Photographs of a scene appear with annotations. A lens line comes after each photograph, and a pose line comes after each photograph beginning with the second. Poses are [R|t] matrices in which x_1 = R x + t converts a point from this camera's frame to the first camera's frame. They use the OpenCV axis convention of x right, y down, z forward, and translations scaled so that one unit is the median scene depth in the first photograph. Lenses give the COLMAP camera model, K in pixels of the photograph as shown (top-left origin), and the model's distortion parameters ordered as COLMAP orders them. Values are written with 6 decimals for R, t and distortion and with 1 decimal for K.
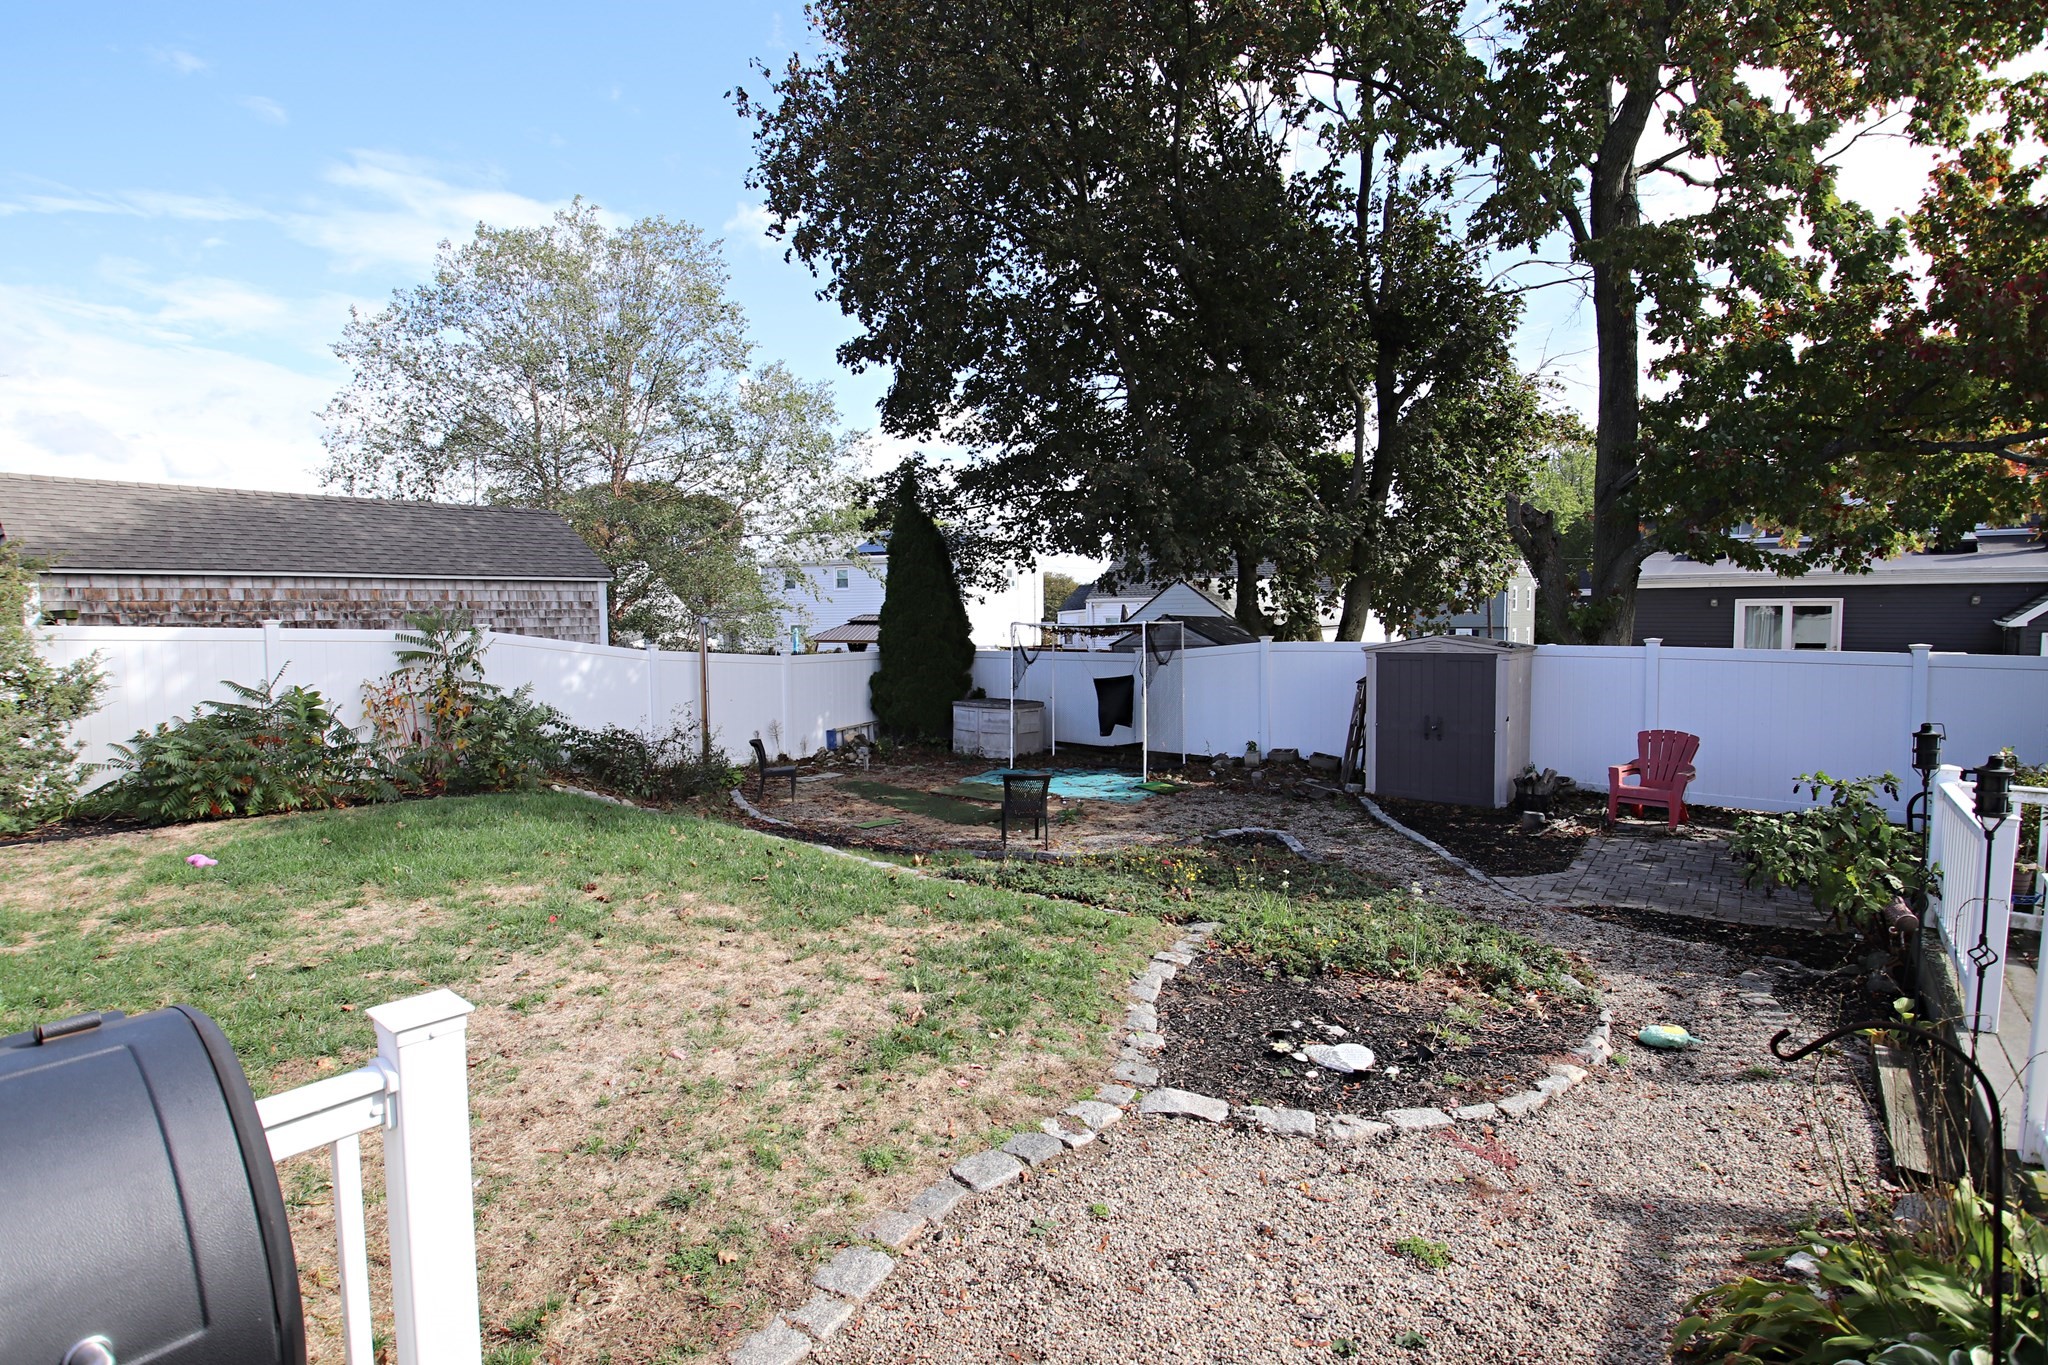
lens RADIAL K [[984.5, 0, 1024.0], [0, 984.5, 682.5], [0, 0, 1]] dist [-0.002042, -0.000615]
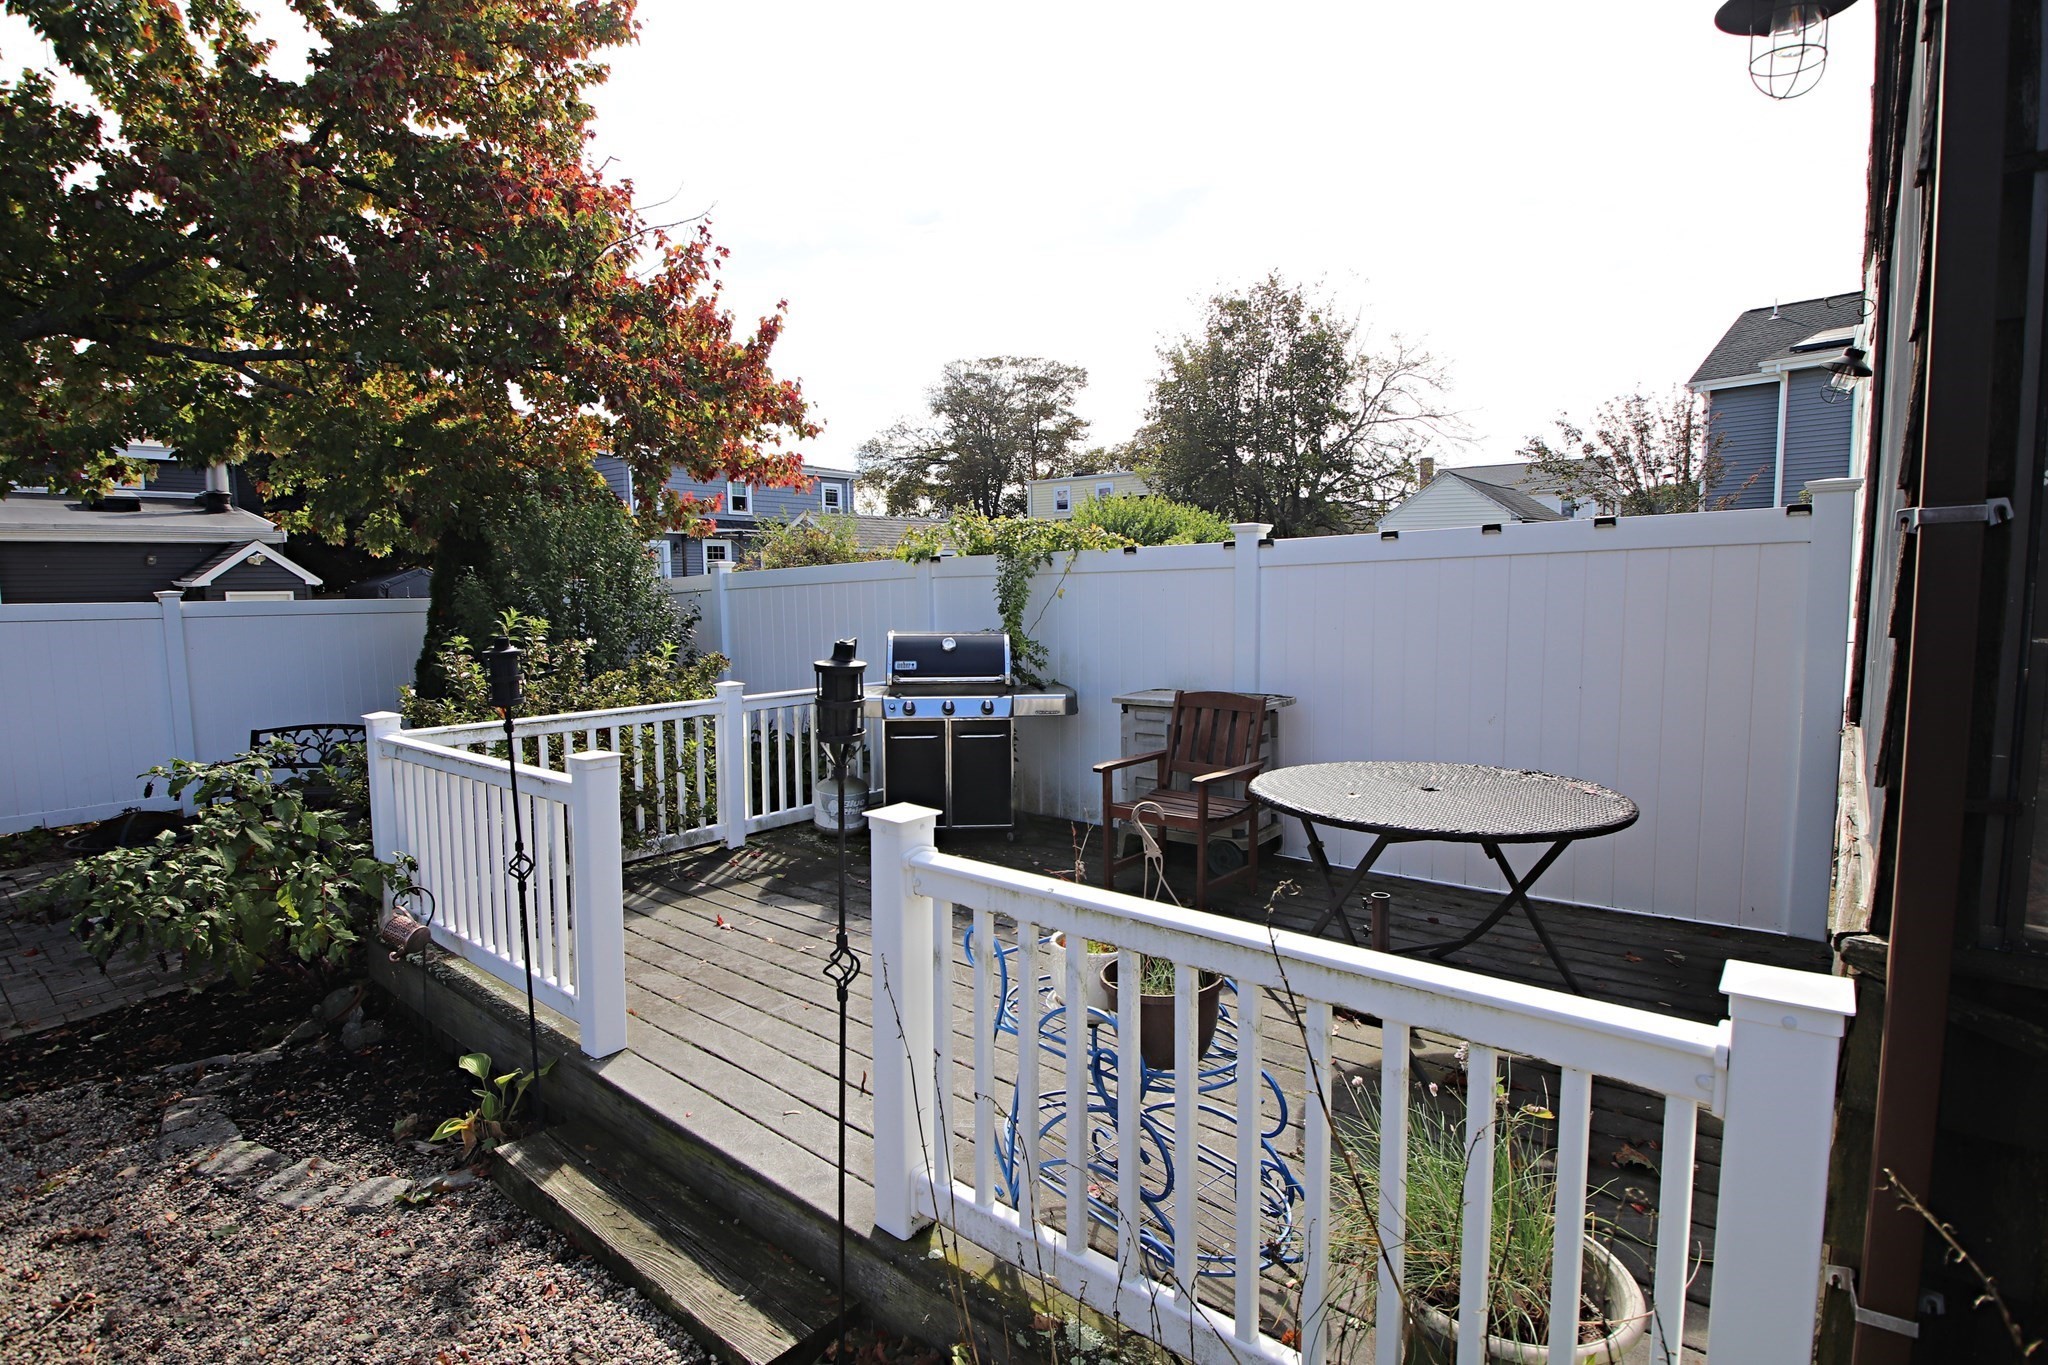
lens RADIAL K [[984.5, 0, 1024.0], [0, 984.5, 682.5], [0, 0, 1]] dist [-0.002042, -0.000615]
pose [[0.041523, -0.108339, 0.993246, 0.203367], [0.073364, 0.991751, 0.105109, 0.006490], [-0.996440, 0.068504, 0.049129, 0.467857]]
